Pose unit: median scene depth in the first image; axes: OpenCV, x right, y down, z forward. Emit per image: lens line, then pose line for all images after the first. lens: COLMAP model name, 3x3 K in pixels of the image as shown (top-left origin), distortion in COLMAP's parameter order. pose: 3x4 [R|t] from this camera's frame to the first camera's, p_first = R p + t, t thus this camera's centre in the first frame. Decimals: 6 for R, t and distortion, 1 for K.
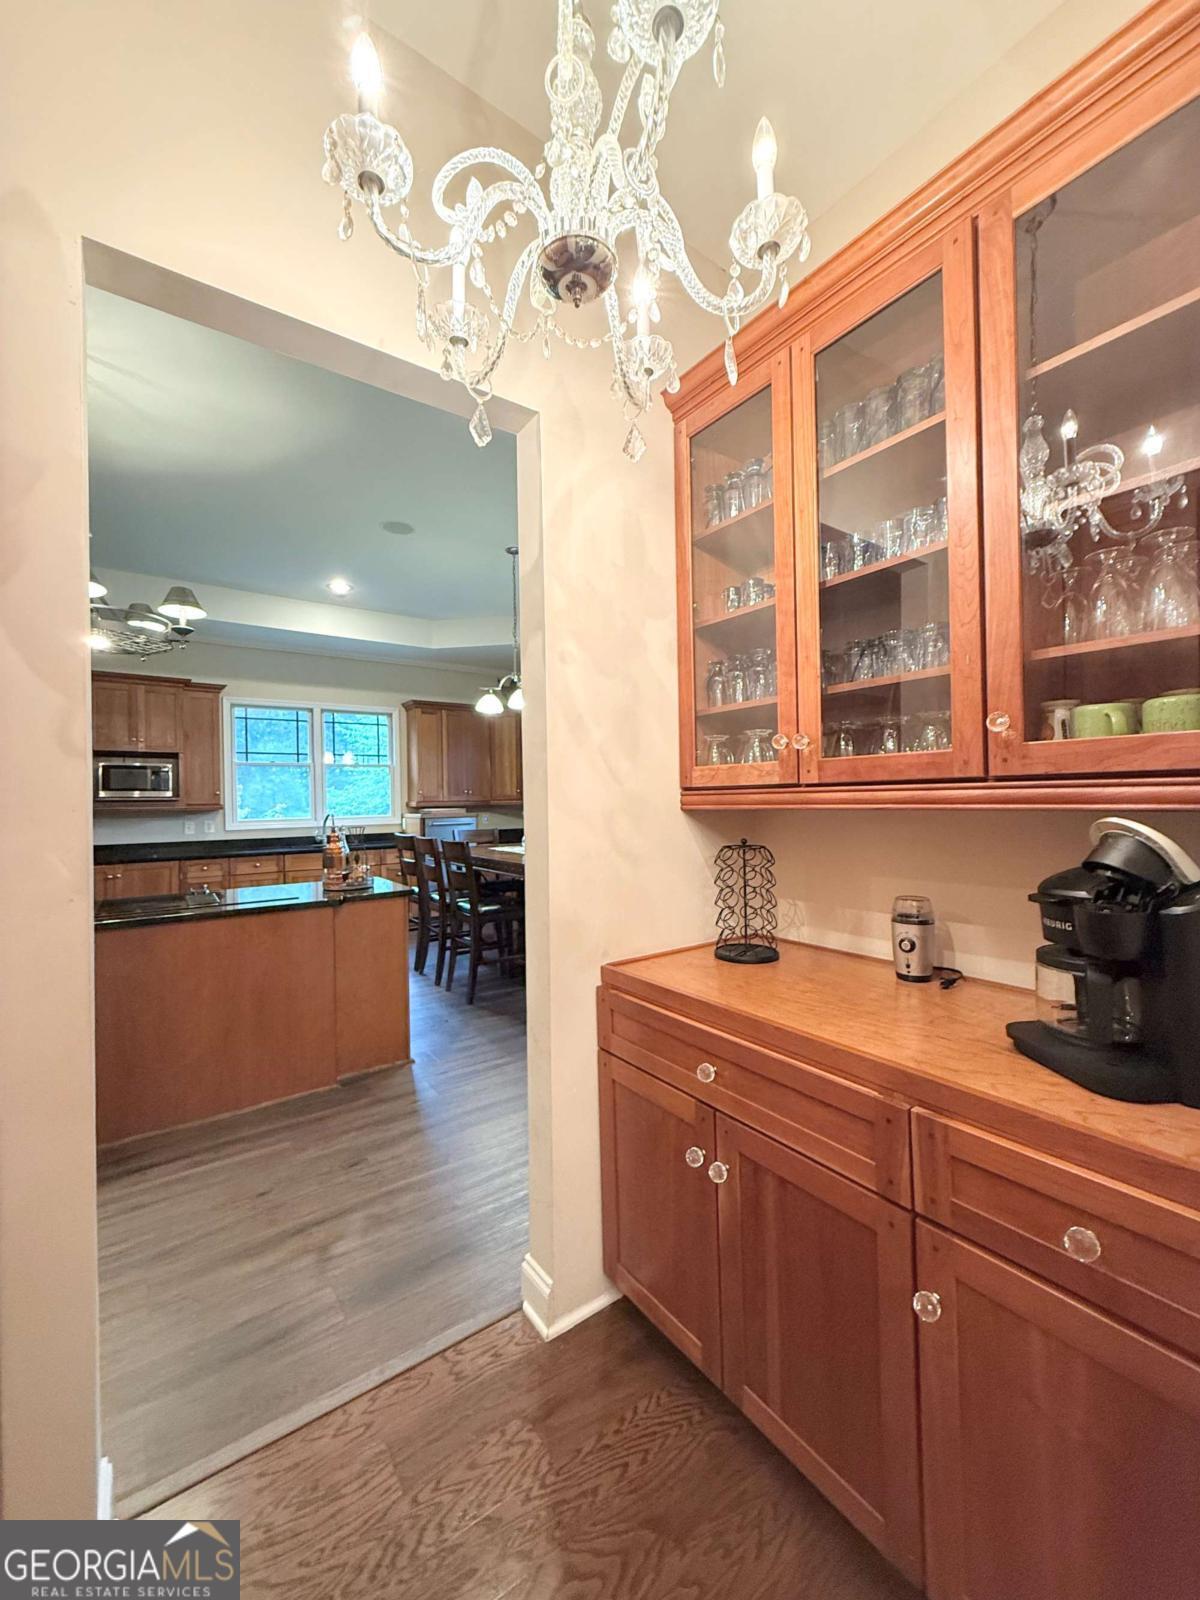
lens RADIAL K [[636.7, 0, 600.8], [0, 636.7, 798.7], [0, 0, 1]] dist [0.000059, 0.001292]
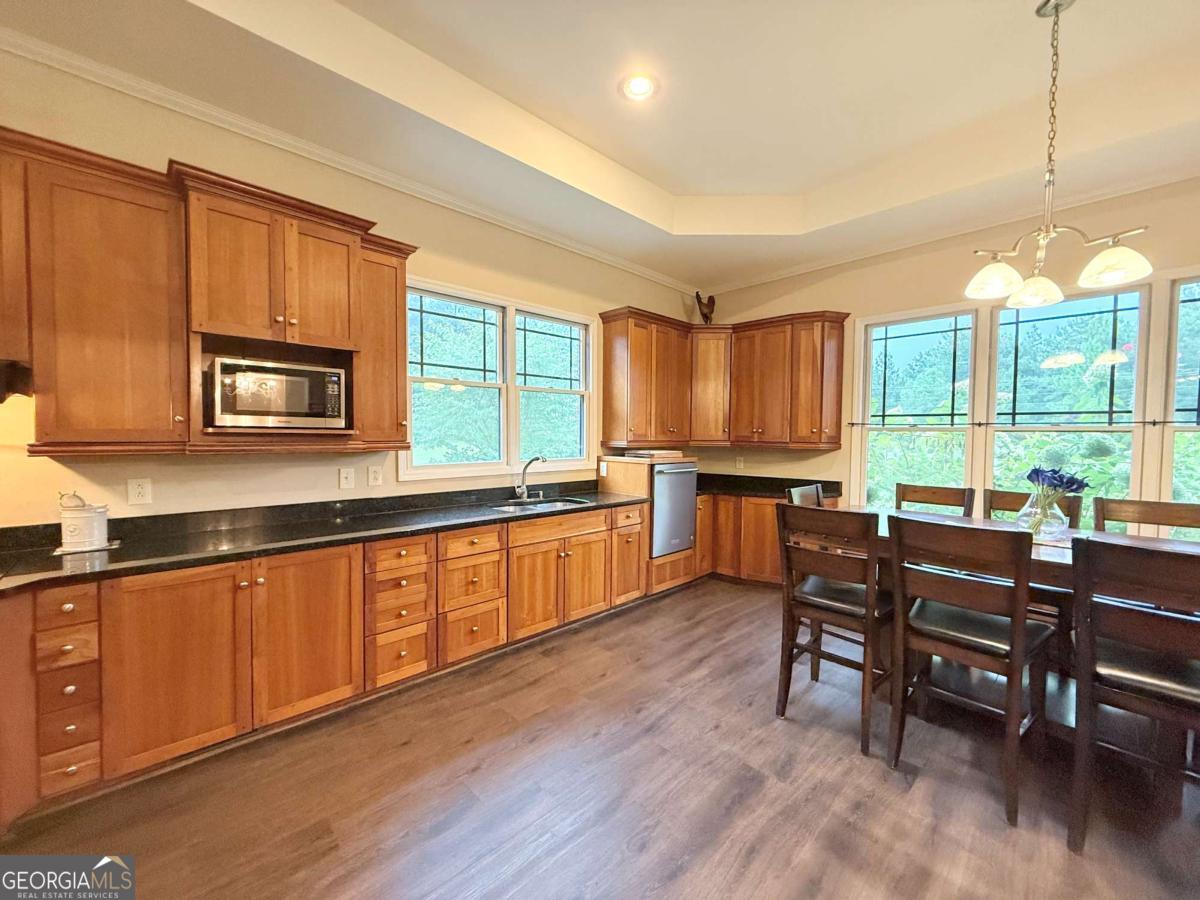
lens RADIAL K [[477.5, 0, 597.7], [0, 477.5, 450.6], [0, 0, 1]] dist [0.000059, 0.001292]
pose [[0.989019, 0.020552, 0.146350, -0.475244], [-0.025894, 0.999063, 0.034691, -0.003170], [-0.145500, -0.038100, 0.988624, 0.507953]]
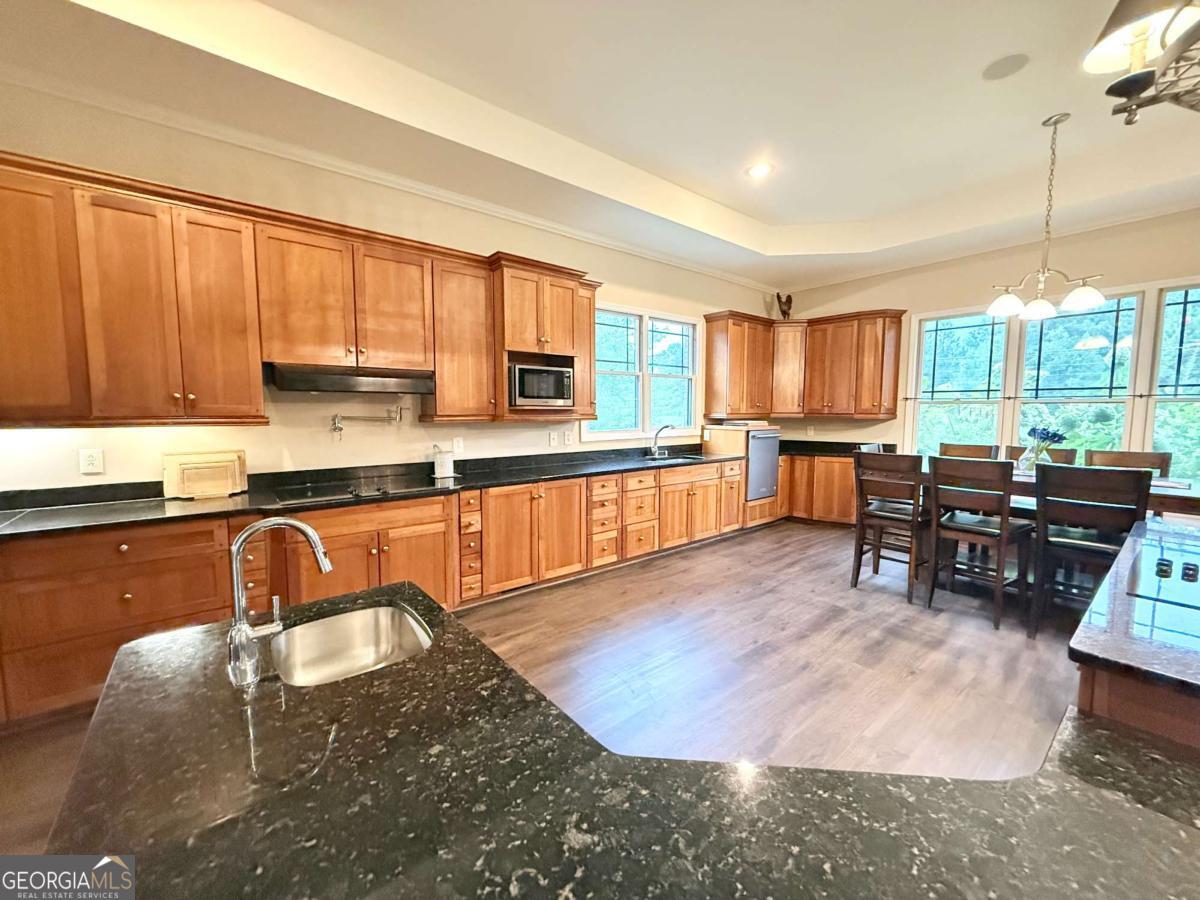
lens RADIAL K [[477.5, 0, 598.6], [0, 477.5, 450.6], [0, 0, 1]] dist [0.000059, 0.001292]
pose [[0.997678, 0.010925, 0.067227, -0.630225], [-0.016762, 0.996077, 0.086889, 0.001053], [-0.066014, -0.087814, 0.993947, 0.299411]]
